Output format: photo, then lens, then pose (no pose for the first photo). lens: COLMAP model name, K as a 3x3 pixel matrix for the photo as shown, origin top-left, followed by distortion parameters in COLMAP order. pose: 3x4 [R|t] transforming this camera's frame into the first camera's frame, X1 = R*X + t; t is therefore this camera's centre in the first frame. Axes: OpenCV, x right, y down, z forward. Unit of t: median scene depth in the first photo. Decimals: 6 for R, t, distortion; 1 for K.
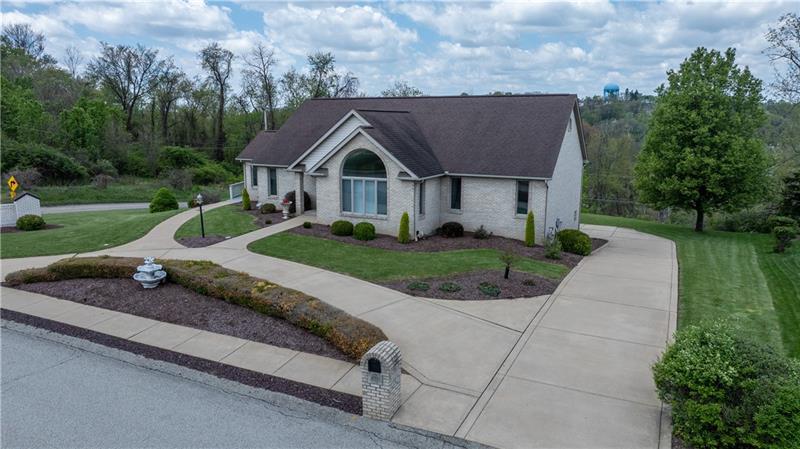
lens RADIAL K [[559.2, 0, 404.4], [0, 559.2, 220.1], [0, 0, 1]] dist [-0.005316, -0.003221]
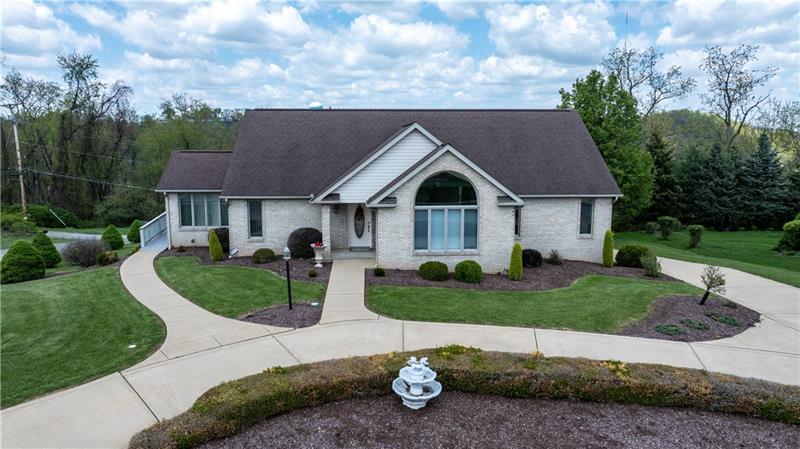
lens RADIAL K [[559.2, 0, 402.9], [0, 559.2, 230.8], [0, 0, 1]] dist [-0.005316, -0.003221]
pose [[0.875571, -0.086487, 0.475284, -0.516232], [0.090880, 0.995767, 0.013779, -0.057329], [-0.474464, 0.031129, 0.879724, 0.315789]]
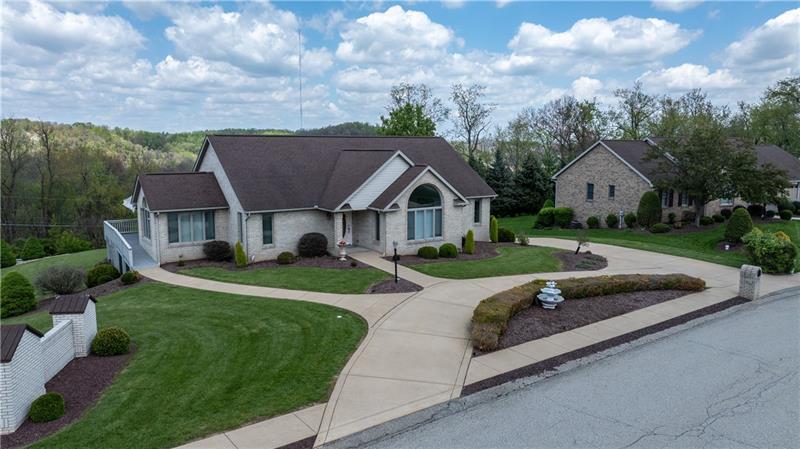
lens RADIAL K [[559.2, 0, 404.4], [0, 559.2, 223.9], [0, 0, 1]] dist [-0.005316, -0.003221]
pose [[0.489528, -0.126569, 0.862753, -1.100736], [0.155967, 0.986163, 0.056178, -0.115469], [-0.857926, 0.107061, 0.502495, 0.454461]]
